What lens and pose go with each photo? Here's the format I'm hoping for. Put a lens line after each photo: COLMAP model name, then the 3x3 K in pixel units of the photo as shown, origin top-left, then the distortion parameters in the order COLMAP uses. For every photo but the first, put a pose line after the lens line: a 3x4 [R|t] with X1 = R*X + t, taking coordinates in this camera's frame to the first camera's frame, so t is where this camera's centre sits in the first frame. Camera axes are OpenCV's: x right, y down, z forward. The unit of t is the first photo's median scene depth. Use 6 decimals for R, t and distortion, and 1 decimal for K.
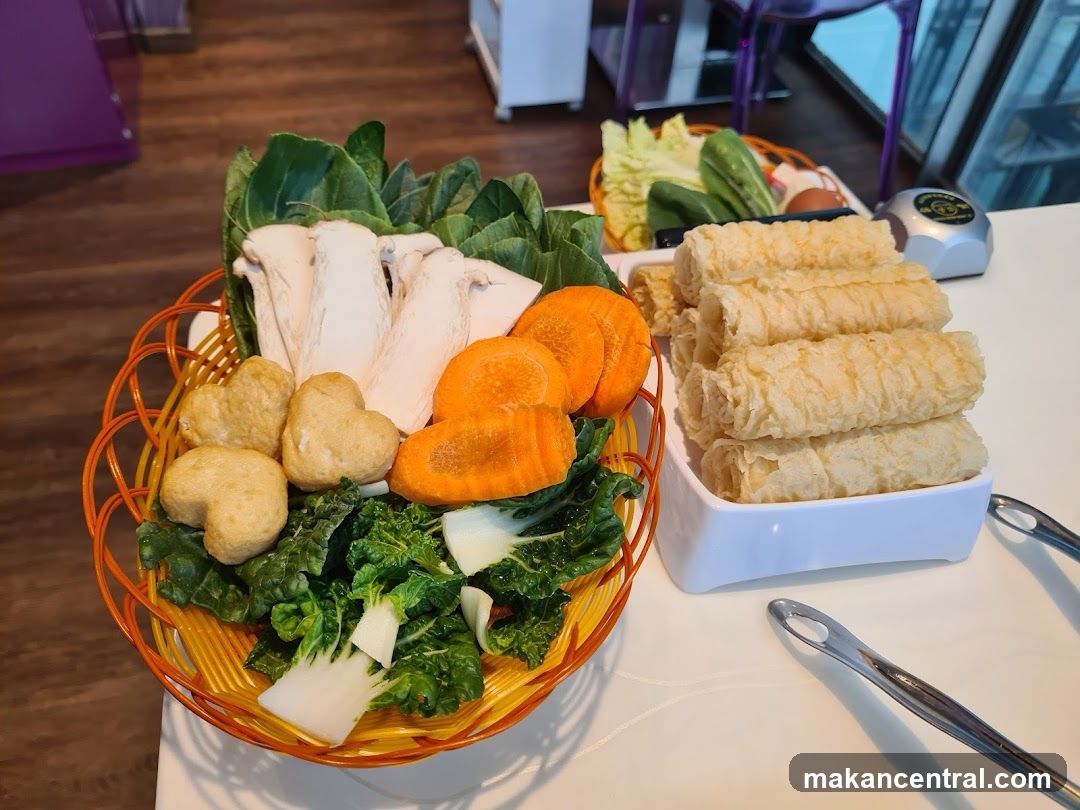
lens RADIAL K [[804.9, 0, 540.0], [0, 804.9, 405.0], [0, 0, 1]] dist [0.005585, -0.001627]
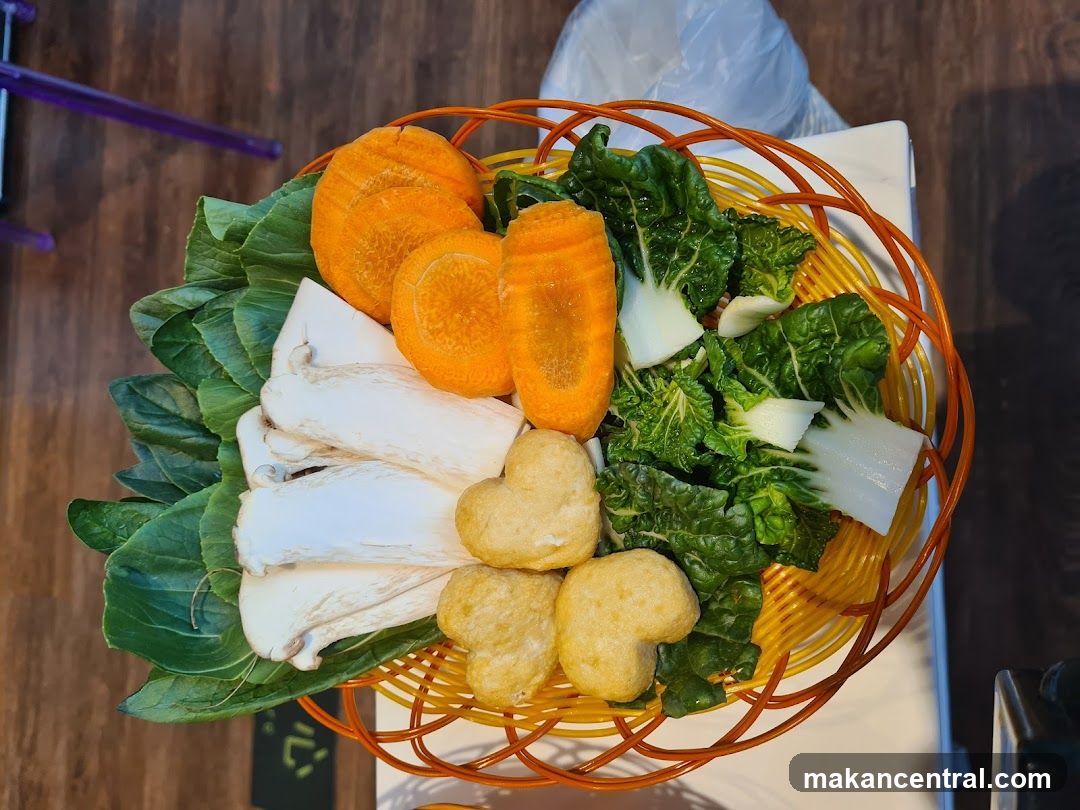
lens RADIAL K [[804.9, 0, 540.0], [0, 804.9, 405.0], [0, 0, 1]] dist [0.005585, -0.001627]
pose [[-0.038998, -0.999238, -0.001549, -0.151319], [0.946667, -0.037443, 0.320031, -0.221002], [-0.319845, 0.011014, 0.947406, 0.220612]]
